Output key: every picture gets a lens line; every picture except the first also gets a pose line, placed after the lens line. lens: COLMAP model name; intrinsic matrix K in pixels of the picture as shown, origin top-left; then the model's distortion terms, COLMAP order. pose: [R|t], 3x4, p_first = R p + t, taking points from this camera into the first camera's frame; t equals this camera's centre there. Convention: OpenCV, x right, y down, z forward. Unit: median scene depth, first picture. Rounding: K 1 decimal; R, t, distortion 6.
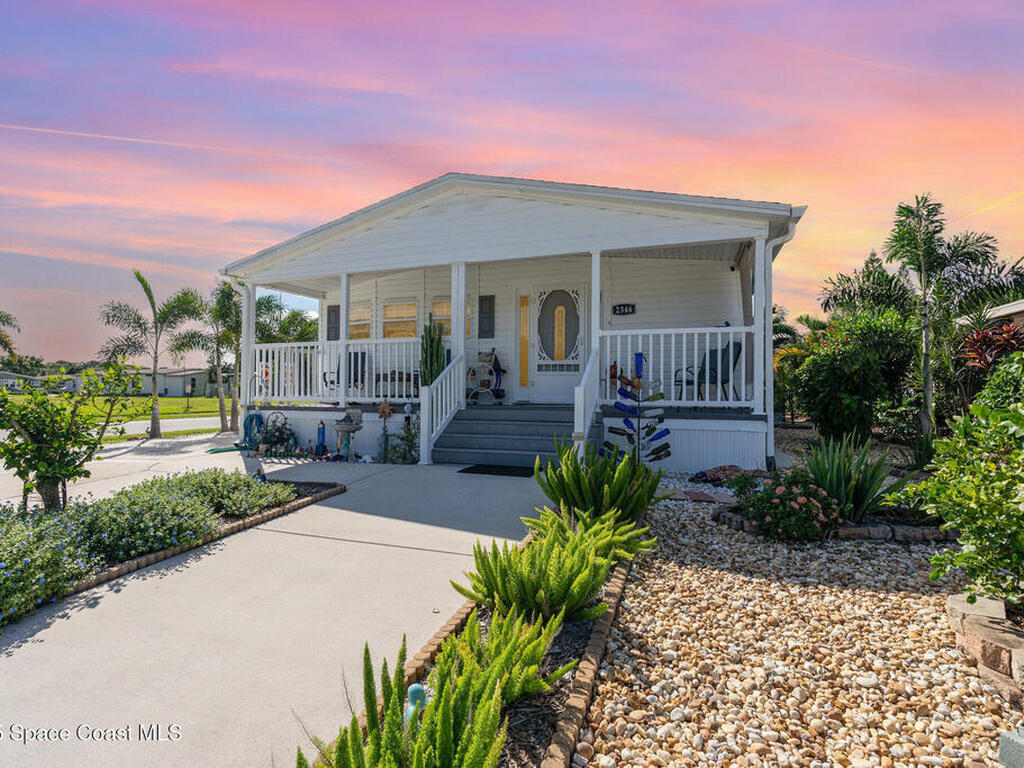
lens RADIAL K [[497.5, 0, 512.0], [0, 497.5, 384.0], [0, 0, 1]] dist [0.024379, 0.000303]
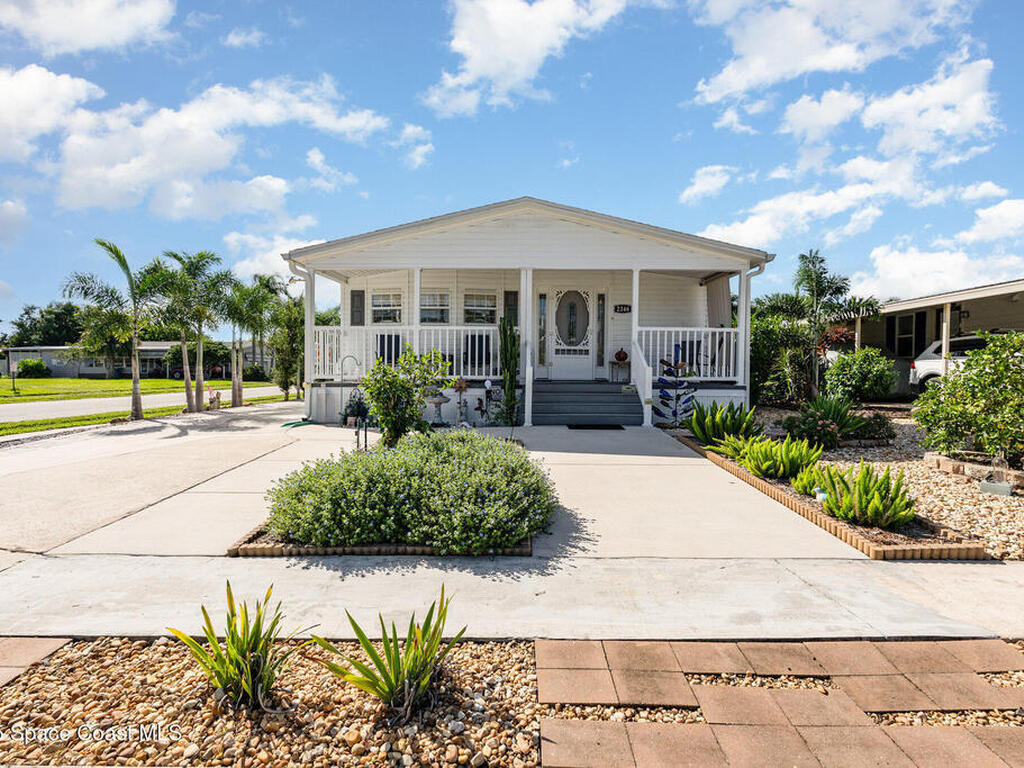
lens RADIAL K [[497.5, 0, 512.0], [0, 497.5, 384.0], [0, 0, 1]] dist [0.024379, 0.000303]
pose [[0.947171, -0.006811, 0.320655, -0.542715], [-0.006513, 0.999160, 0.040461, -0.001205], [-0.320662, -0.040412, 0.946331, -0.191589]]
